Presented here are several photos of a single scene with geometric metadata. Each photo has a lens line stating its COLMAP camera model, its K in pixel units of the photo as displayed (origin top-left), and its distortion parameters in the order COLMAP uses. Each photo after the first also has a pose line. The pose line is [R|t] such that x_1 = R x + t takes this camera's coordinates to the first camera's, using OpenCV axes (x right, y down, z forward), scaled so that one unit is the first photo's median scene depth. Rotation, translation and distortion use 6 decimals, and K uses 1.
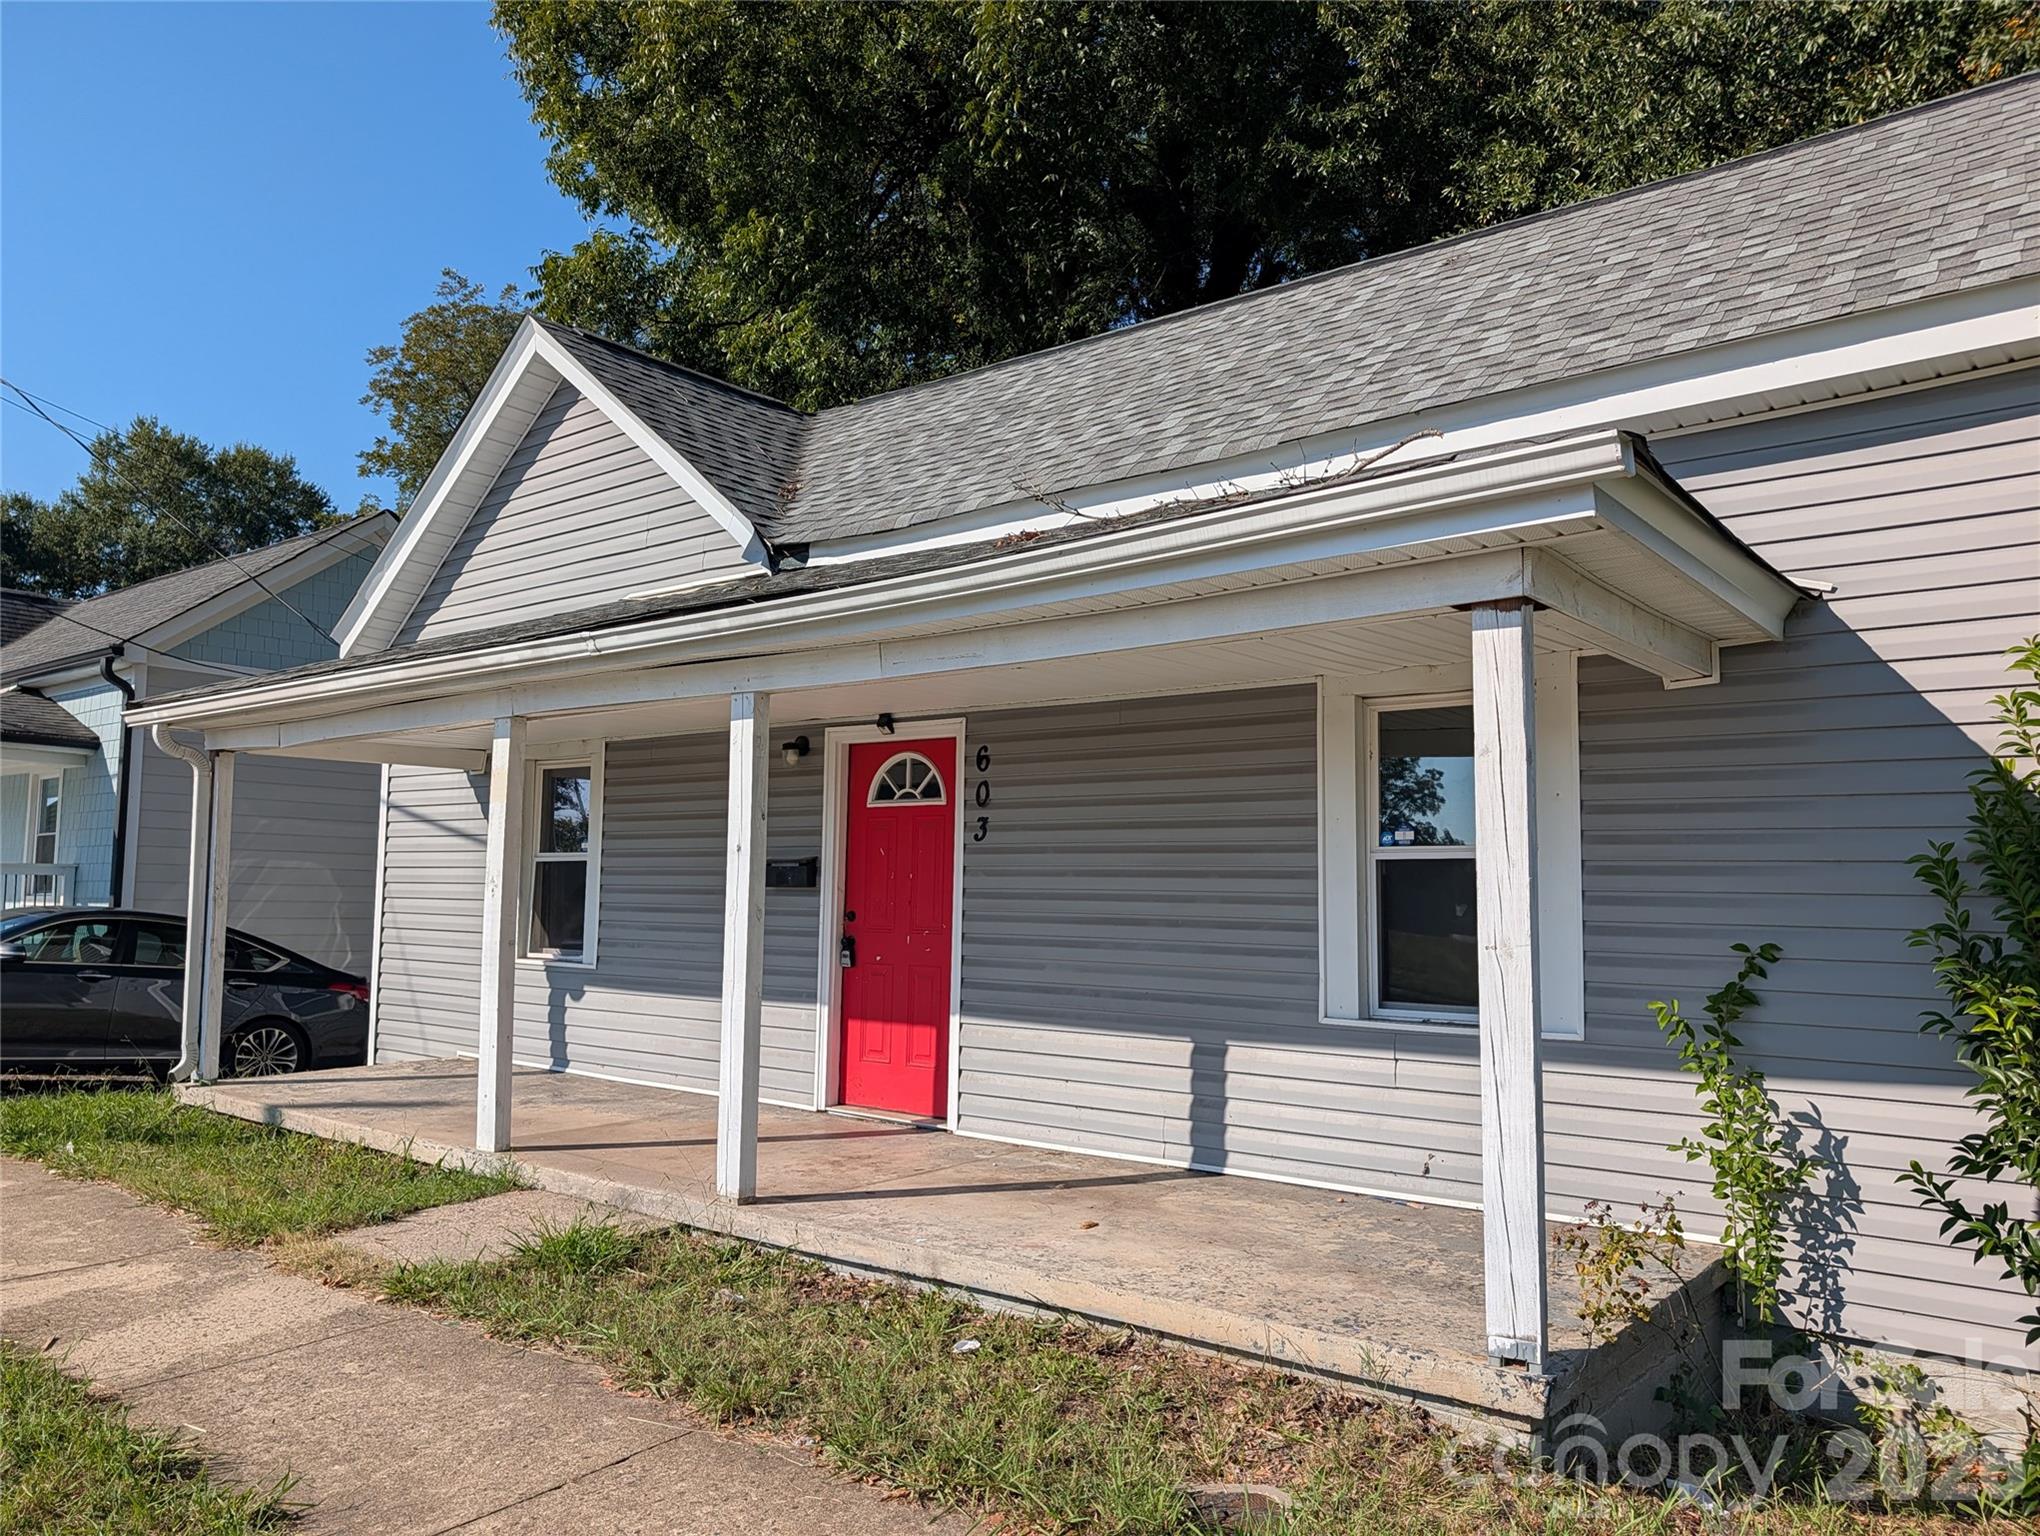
lens RADIAL K [[1466.8, 0, 1023.4], [0, 1466.8, 772.5], [0, 0, 1]] dist [0.010867, -0.002126]
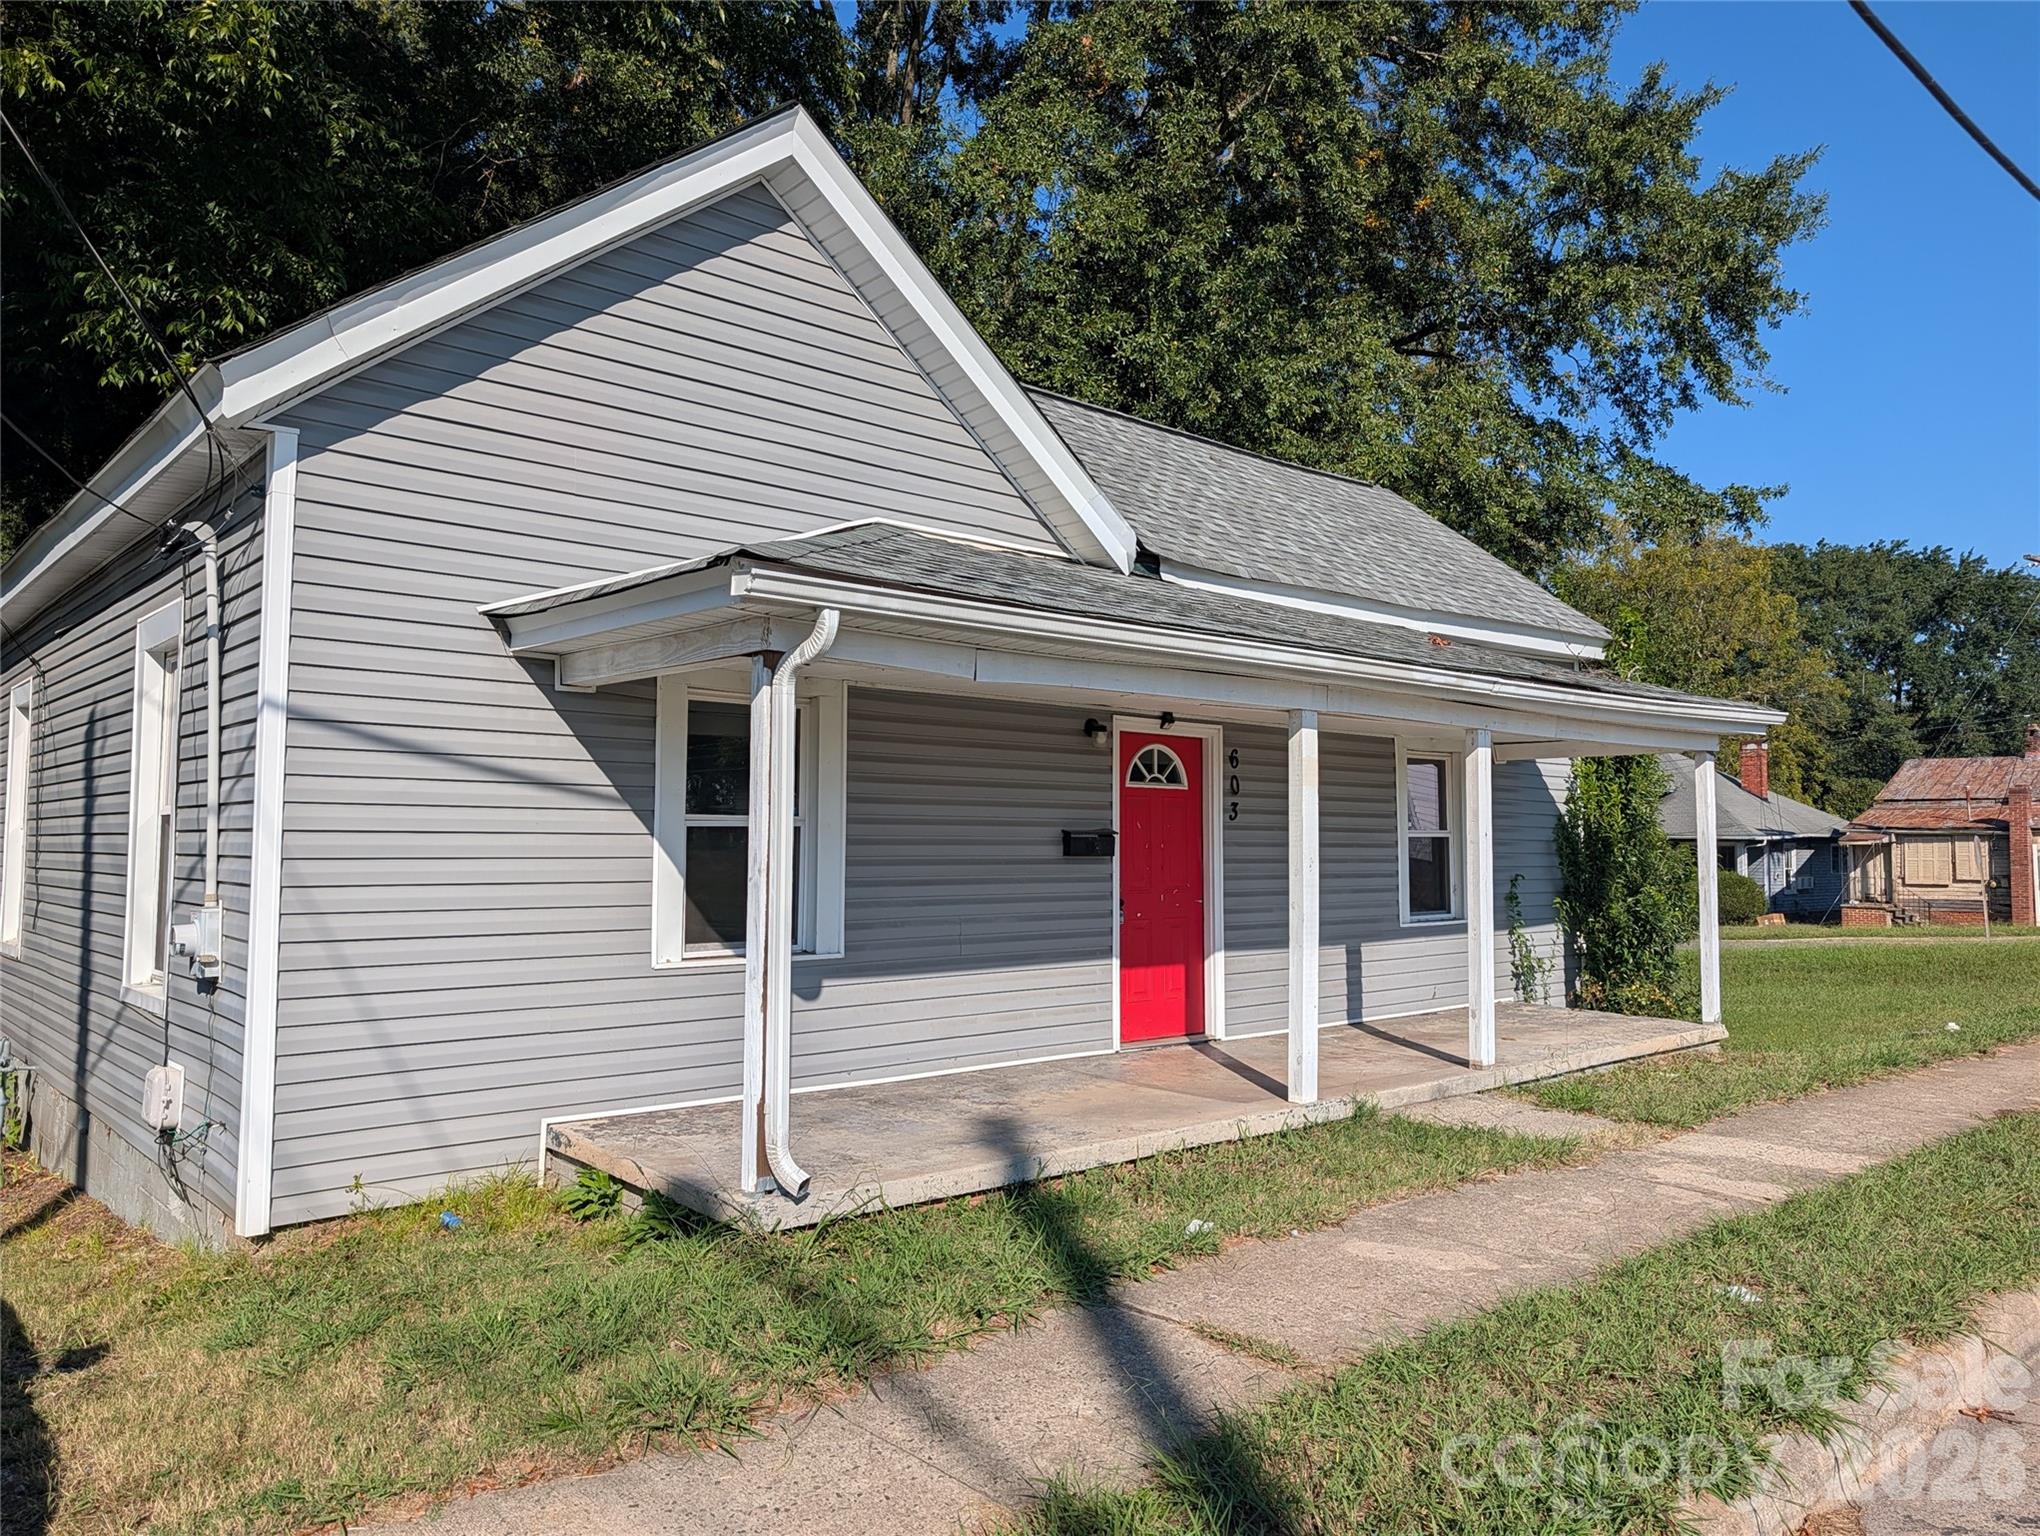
lens RADIAL K [[1466.8, 0, 1027.9], [0, 1466.8, 756.0], [0, 0, 1]] dist [0.010867, -0.002126]
pose [[0.160843, 0.045256, 0.985942, -1.387409], [-0.084796, 0.995888, -0.031879, 0.046846], [-0.983331, -0.078476, 0.164019, 0.968634]]
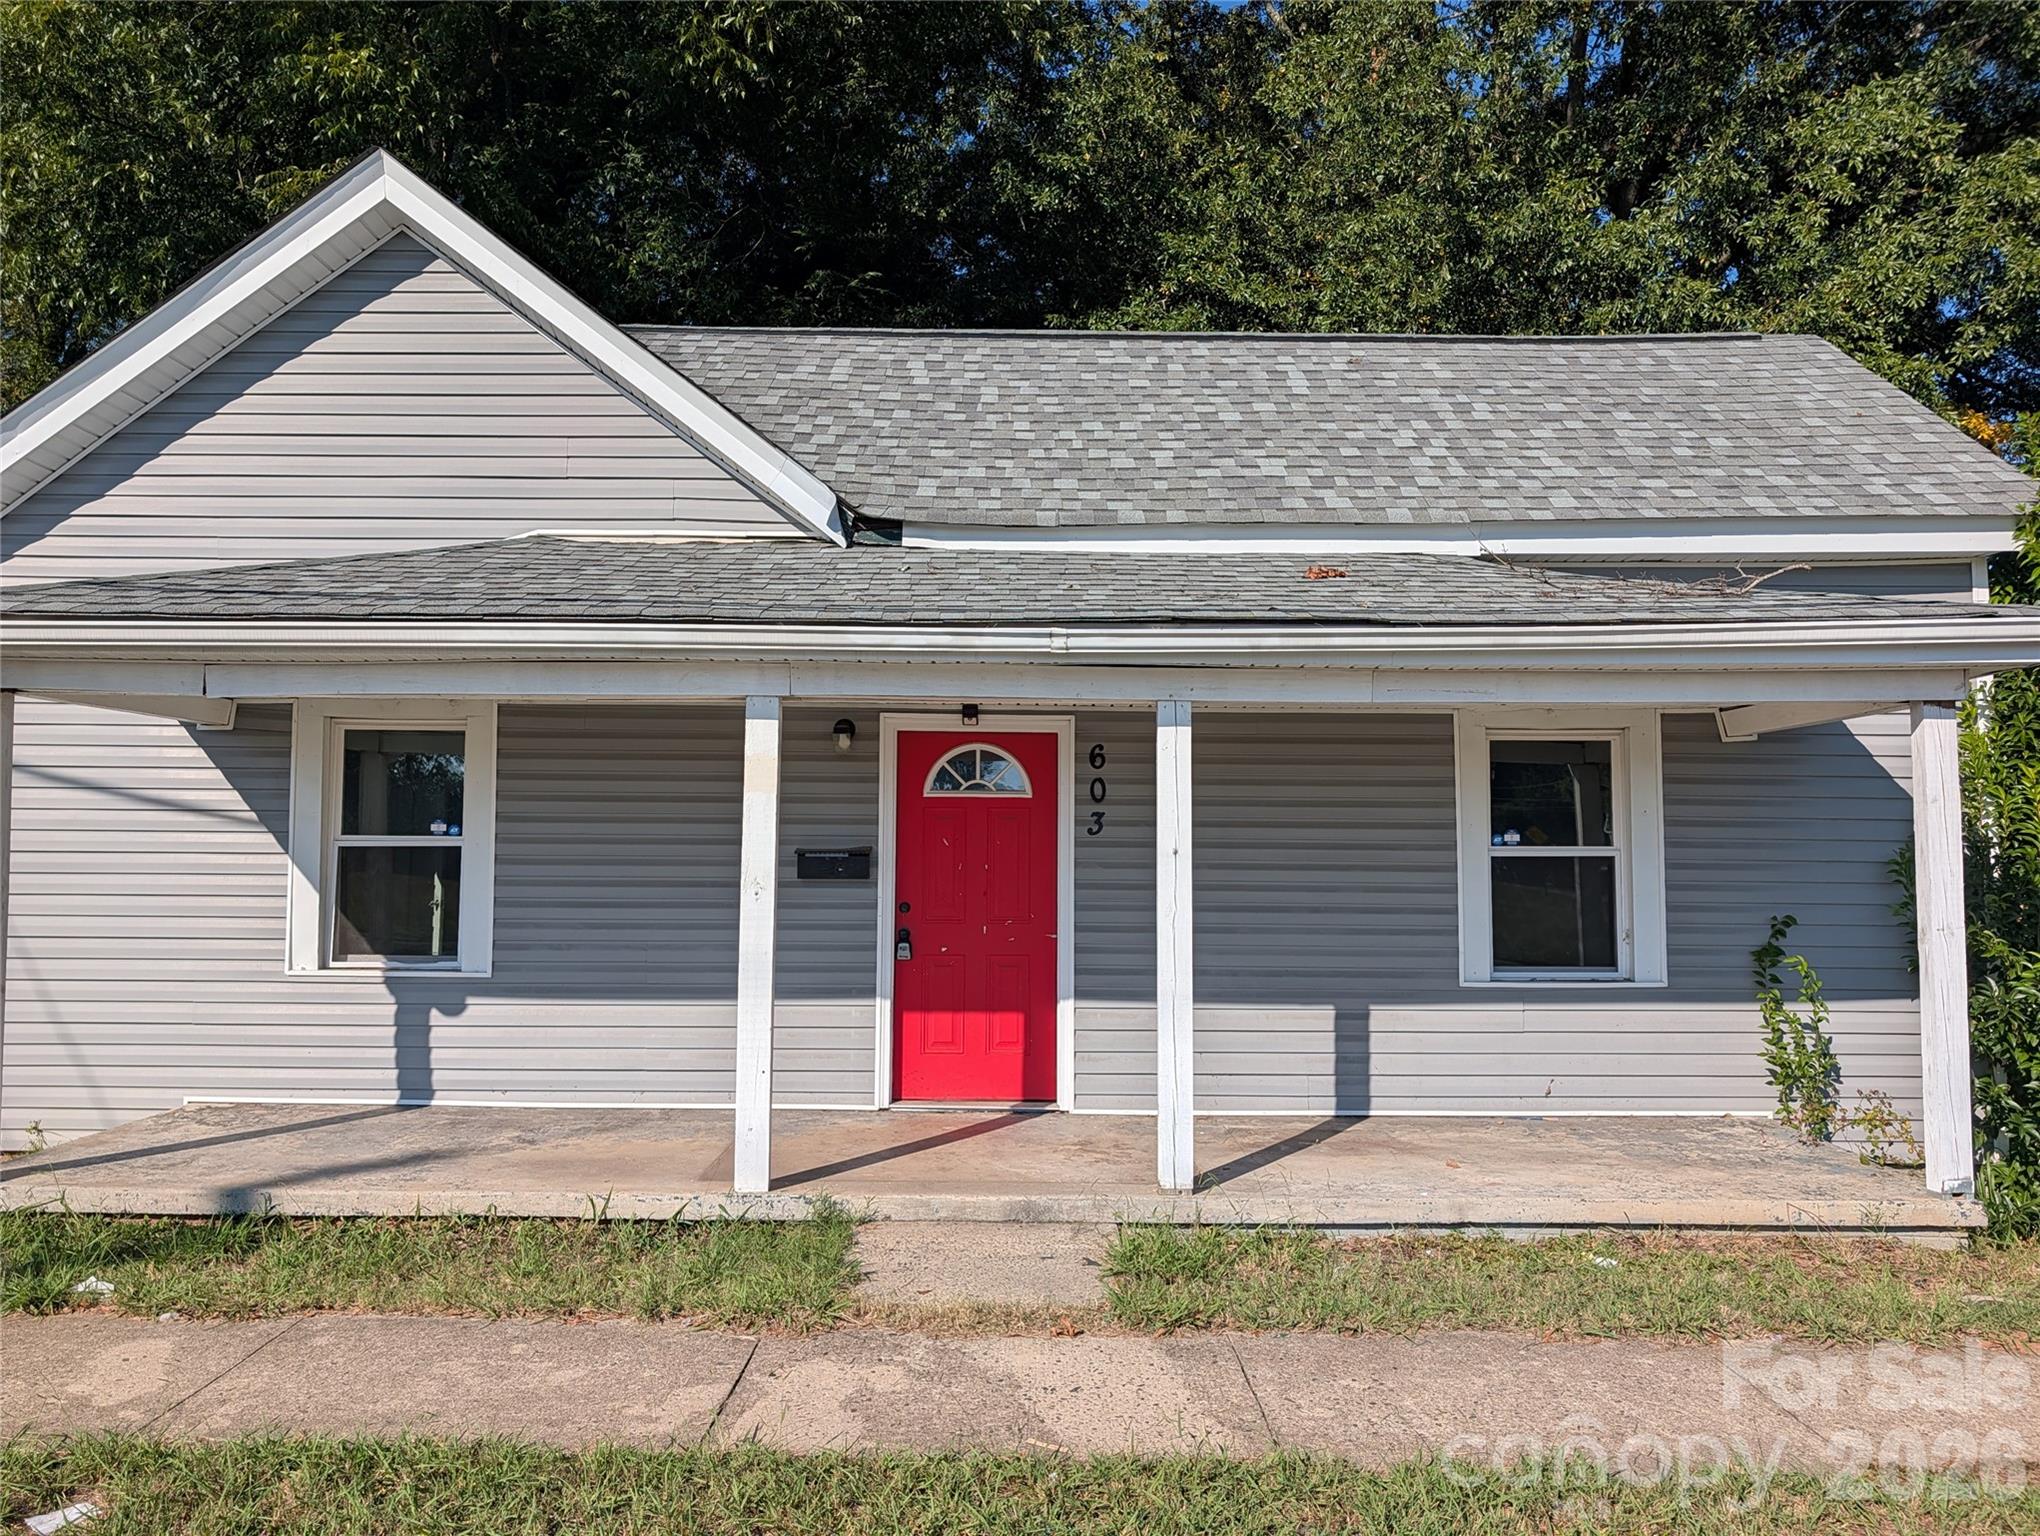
lens RADIAL K [[1466.8, 0, 1019.5], [0, 1466.8, 775.4], [0, 0, 1]] dist [0.010867, -0.002126]
pose [[0.785728, 0.025402, 0.618051, -0.724274], [-0.047151, 0.998709, 0.018896, -0.013158], [-0.616773, -0.043989, 0.785911, 0.206646]]
